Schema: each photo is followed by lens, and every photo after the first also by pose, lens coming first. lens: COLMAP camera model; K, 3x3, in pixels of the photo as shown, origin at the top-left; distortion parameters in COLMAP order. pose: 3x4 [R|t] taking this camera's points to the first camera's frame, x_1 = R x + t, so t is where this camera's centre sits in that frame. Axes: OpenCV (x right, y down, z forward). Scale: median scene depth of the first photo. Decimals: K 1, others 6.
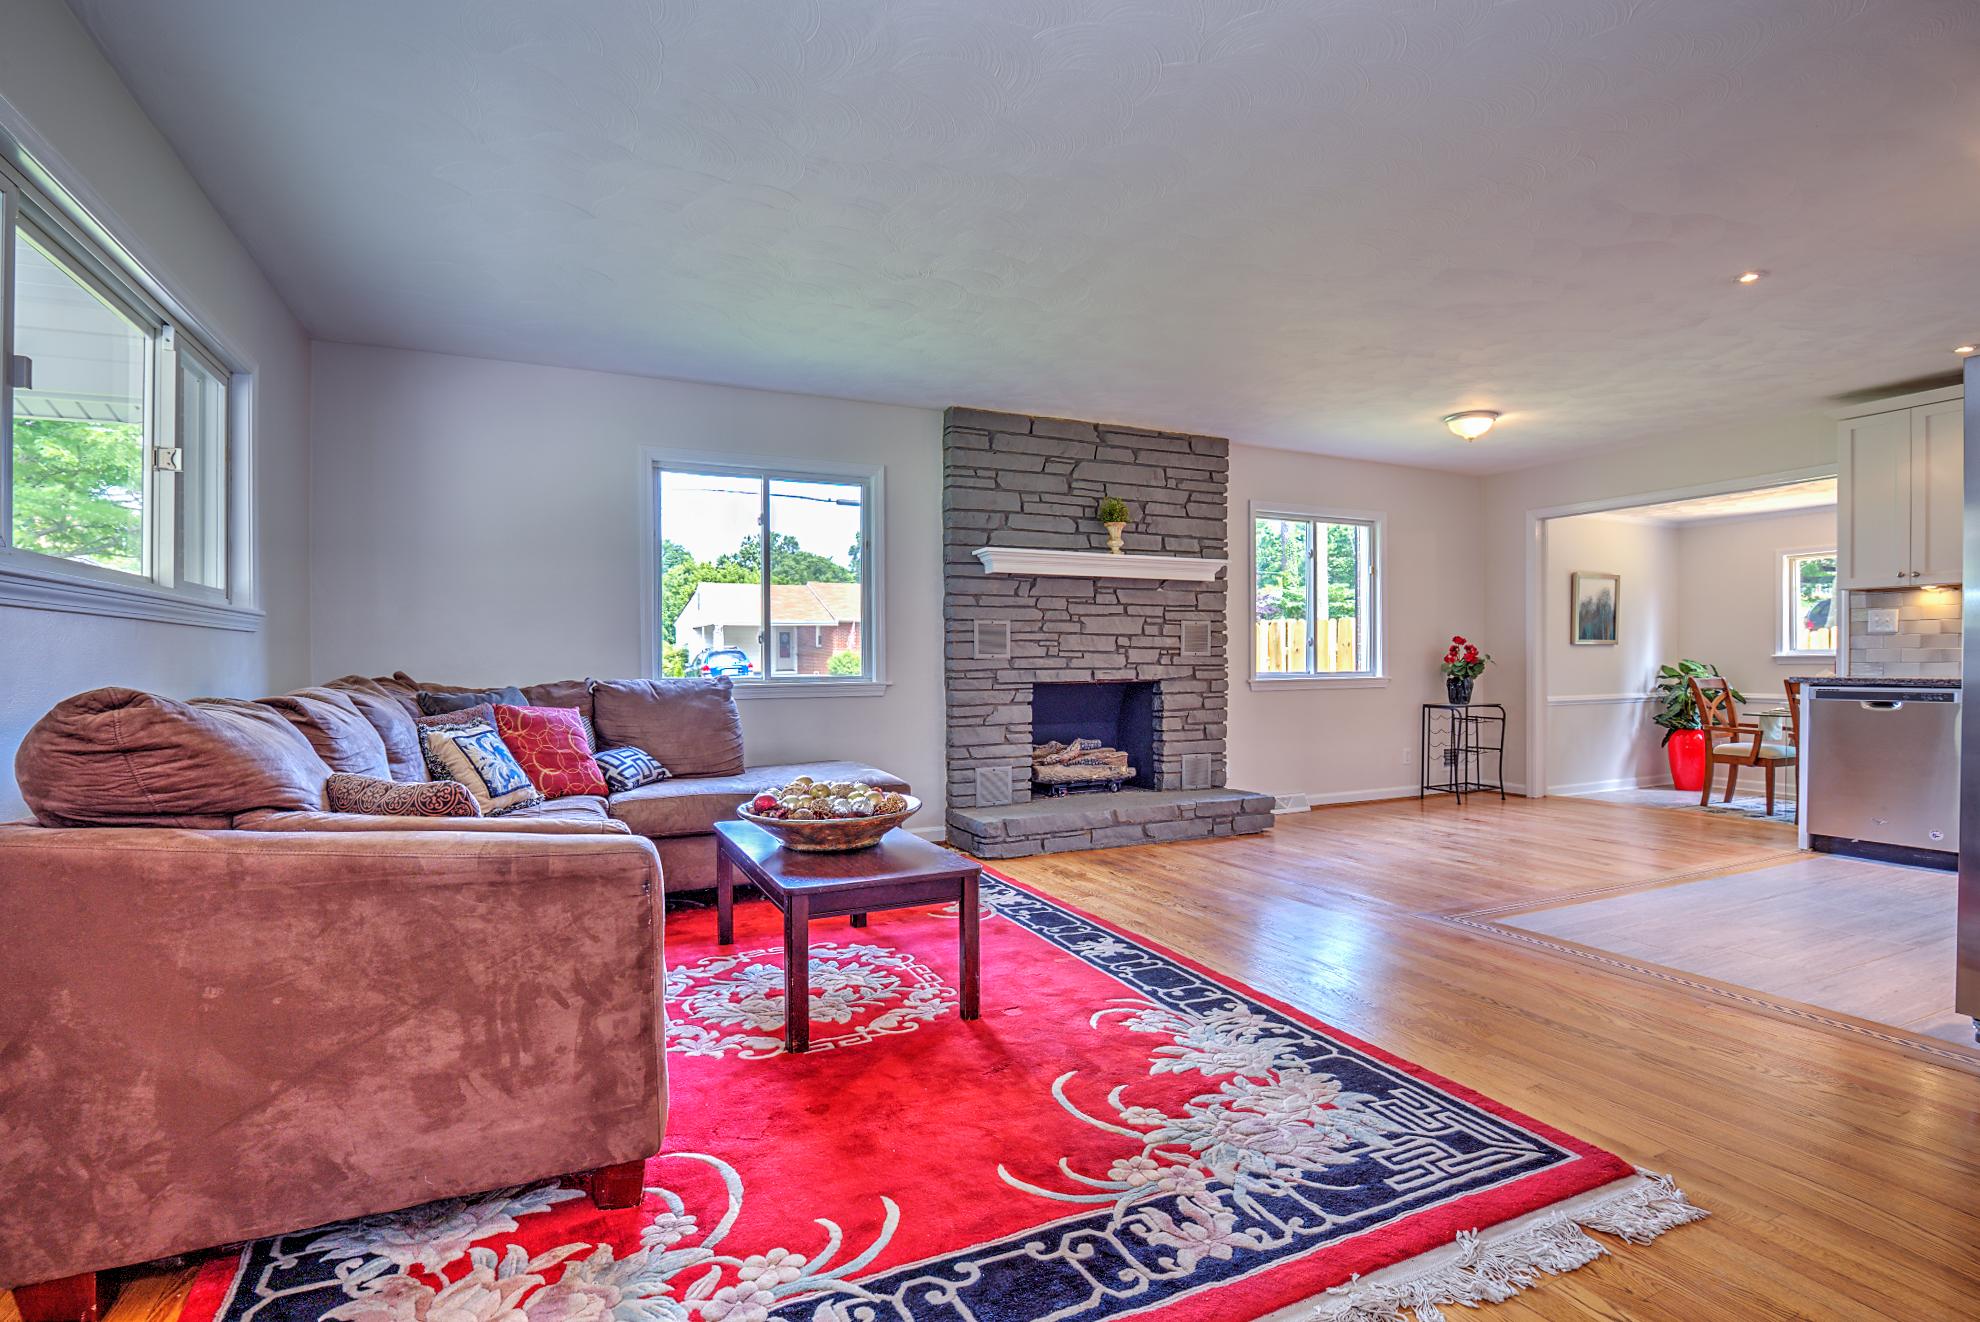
lens RADIAL K [[894.2, 0, 995.0], [0, 894.2, 668.1], [0, 0, 1]] dist [-0.027463, -0.000221]
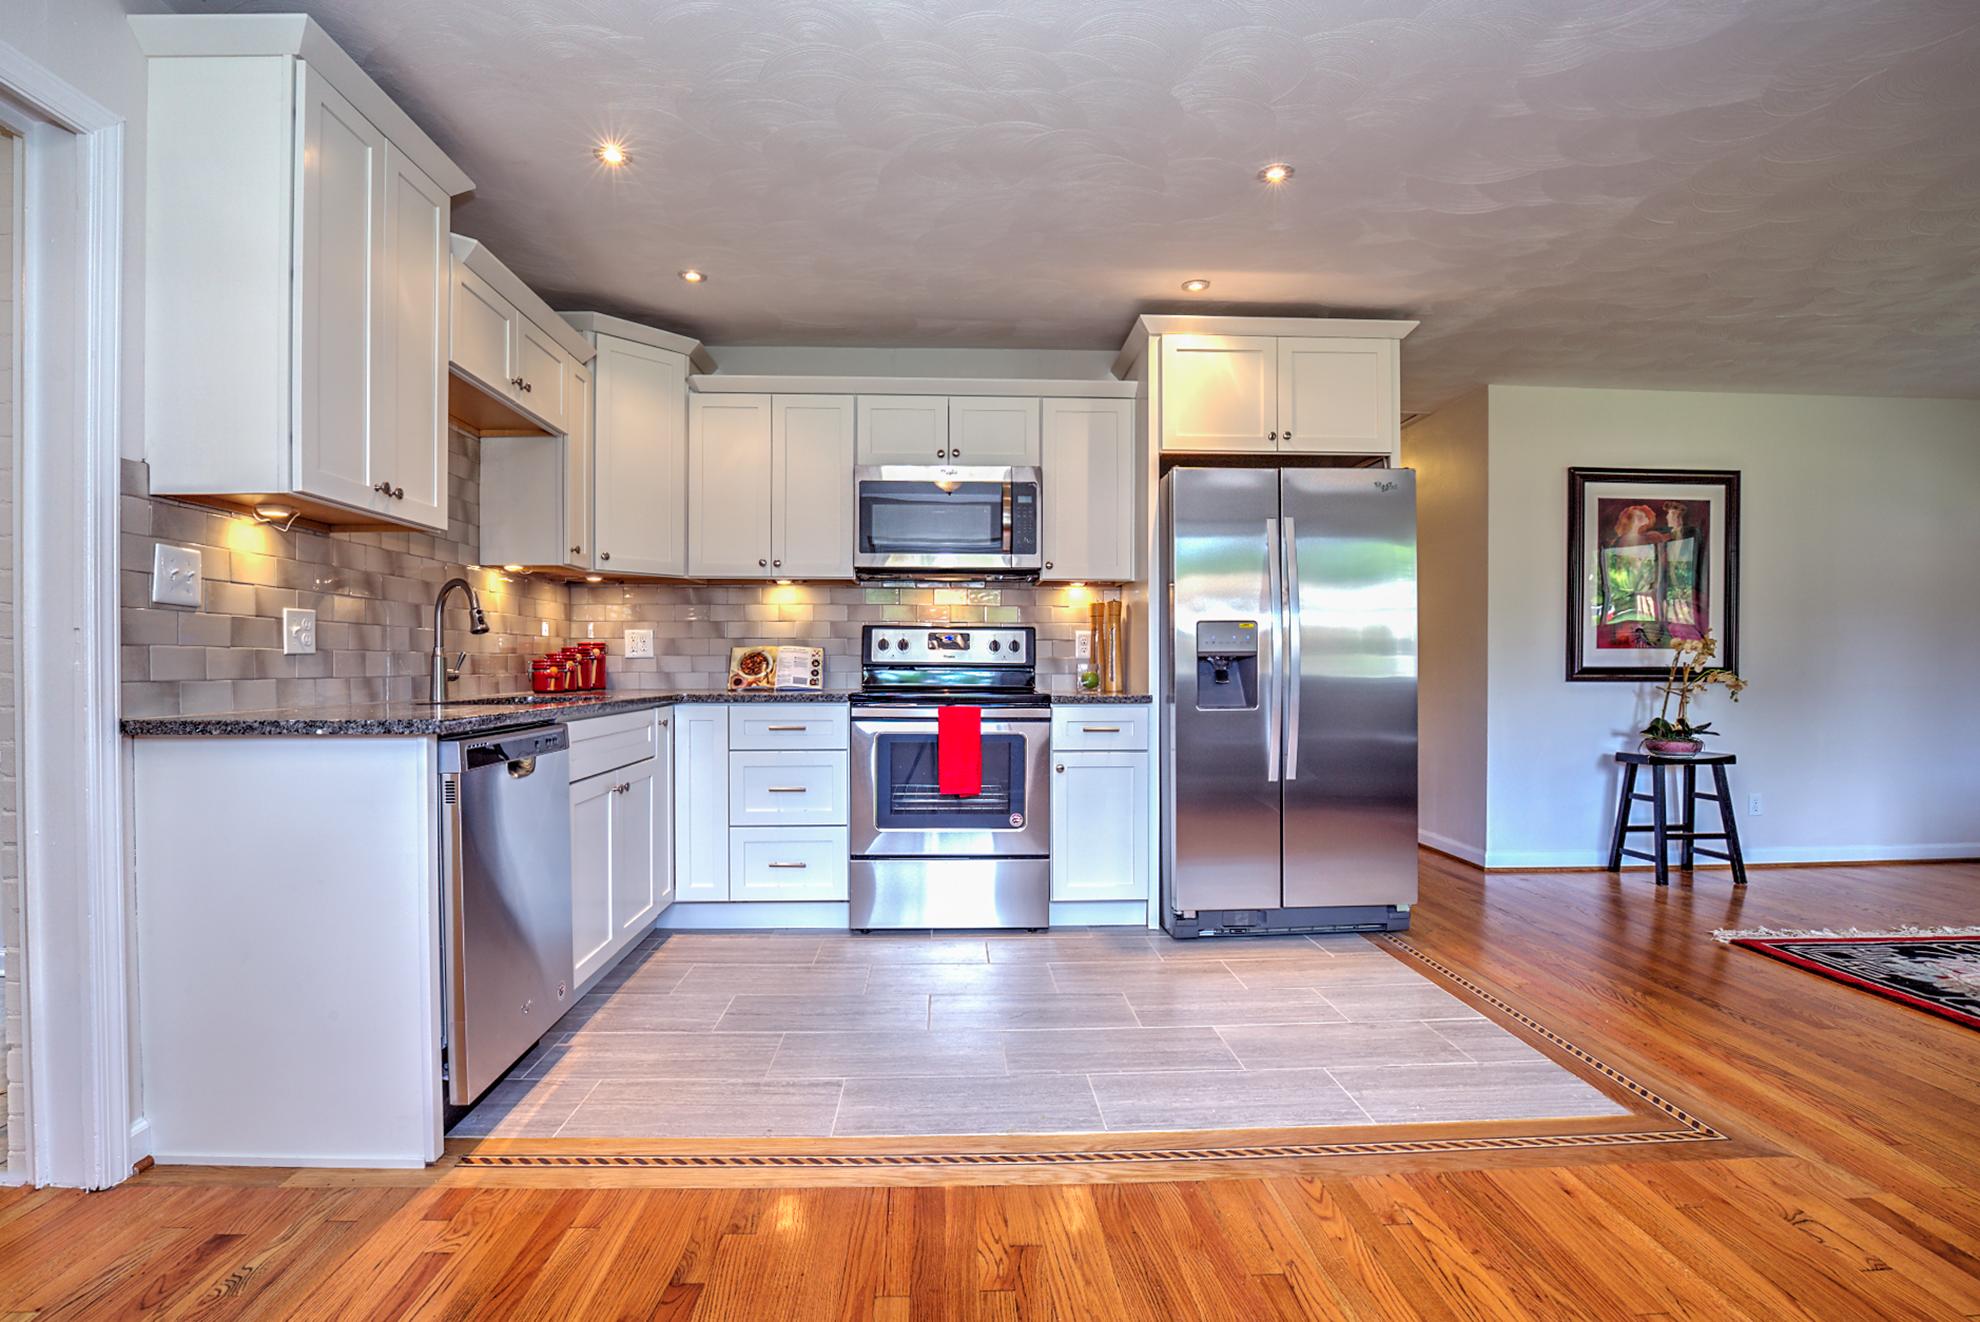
lens RADIAL K [[990.2, 0, 990.0], [0, 990.2, 661.0], [0, 0, 1]] dist [-0.030671, 0.000021]
pose [[-0.925221, 0.006776, 0.379368, 0.446695], [0.005990, 0.999977, -0.003252, -0.010185], [-0.379381, -0.000737, -0.925240, 1.105306]]
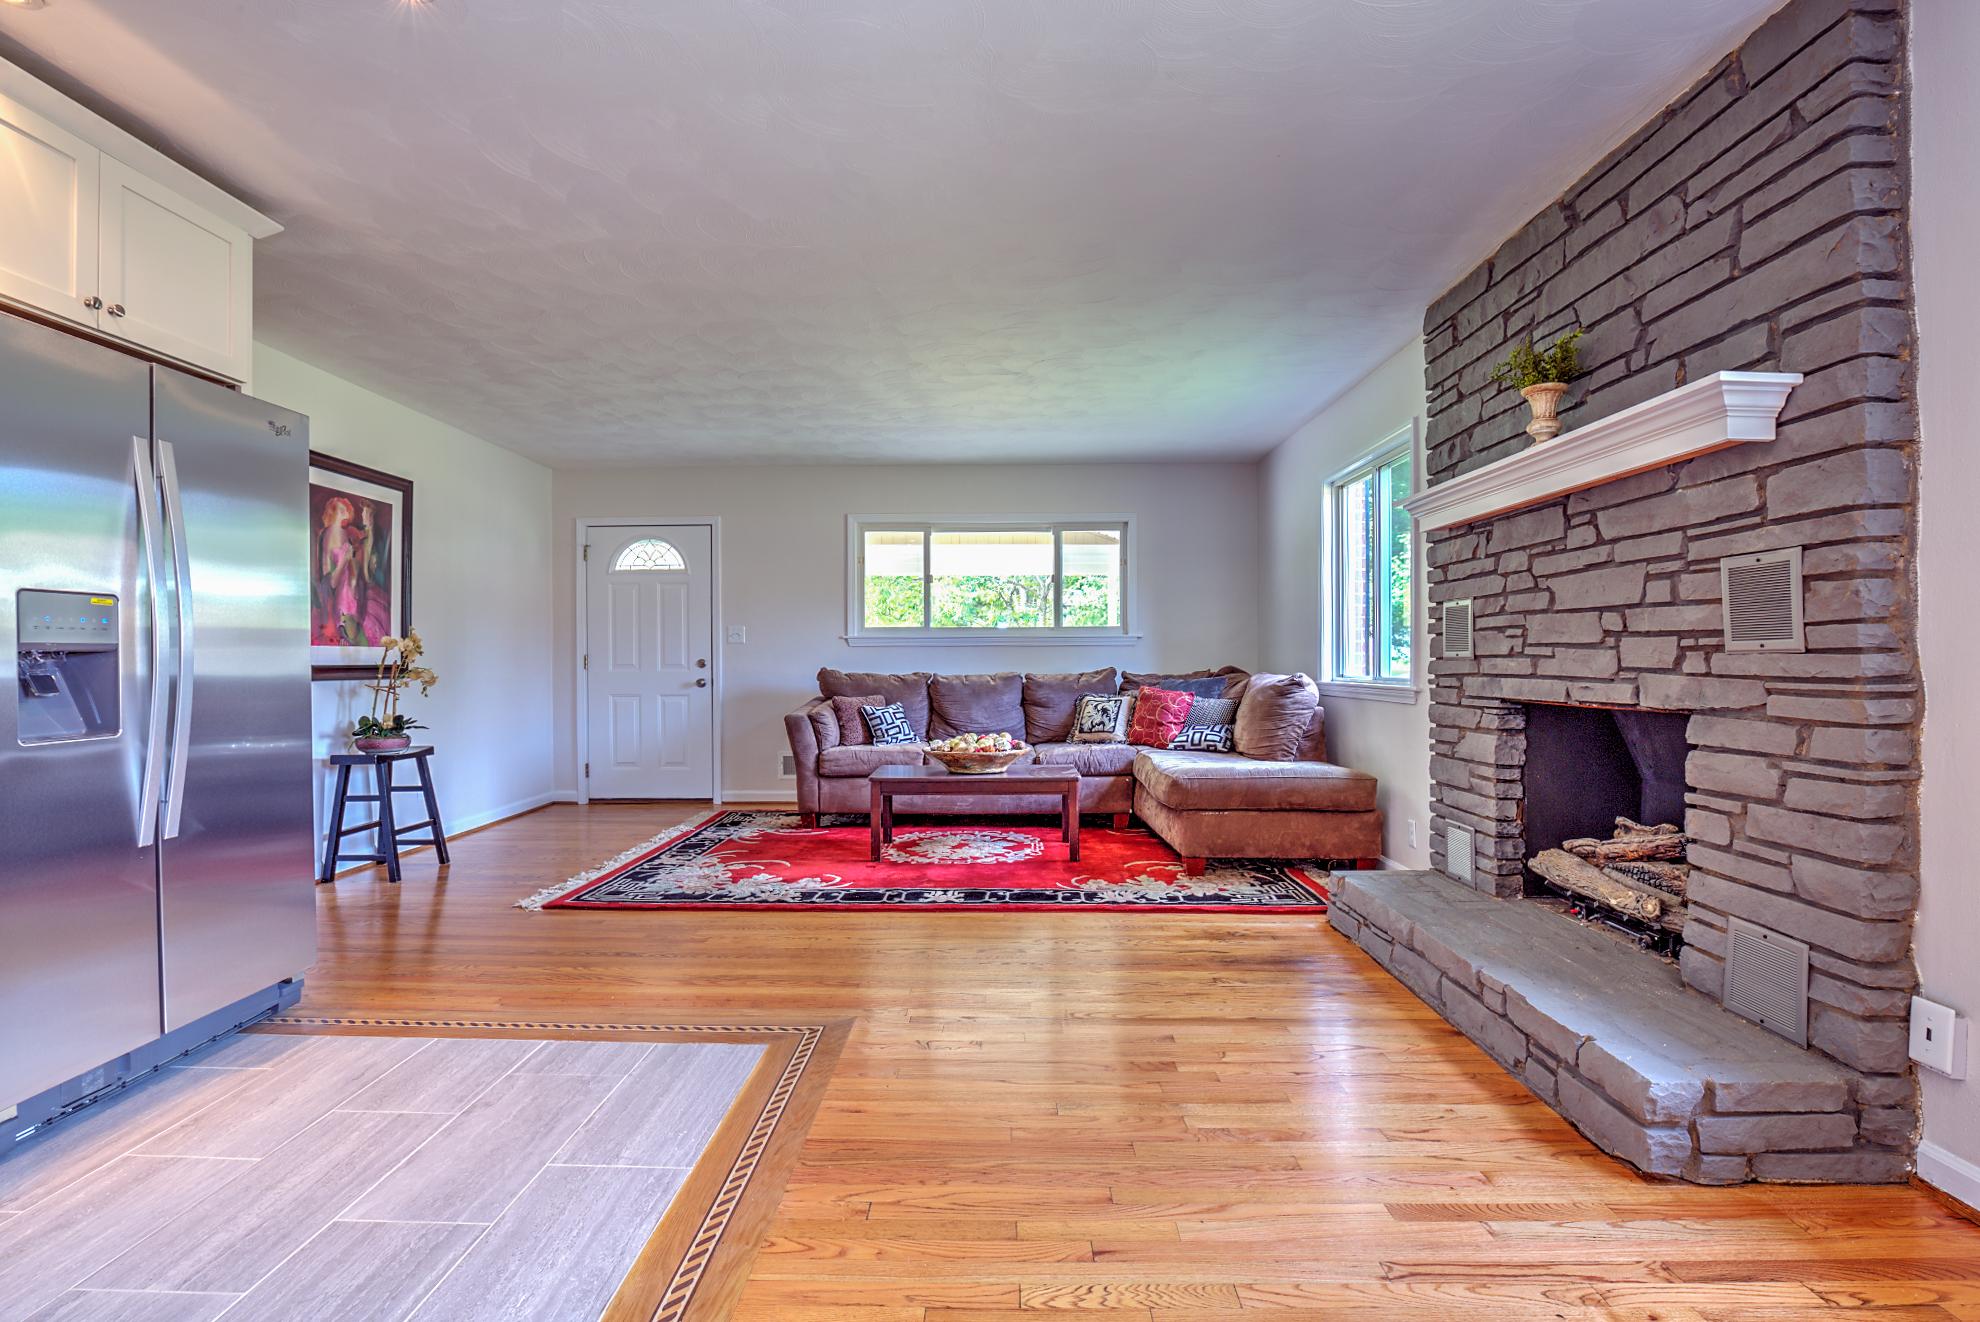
lens RADIAL K [[924.3, 0, 990.0], [0, 924.3, 661.0], [0, 0, 1]] dist [-0.026346, 0.000466]
pose [[-0.426061, 0.007767, -0.904661, 0.715762], [0.000636, 0.999965, 0.008286, -0.013739], [0.904694, 0.002955, -0.426051, 0.919509]]
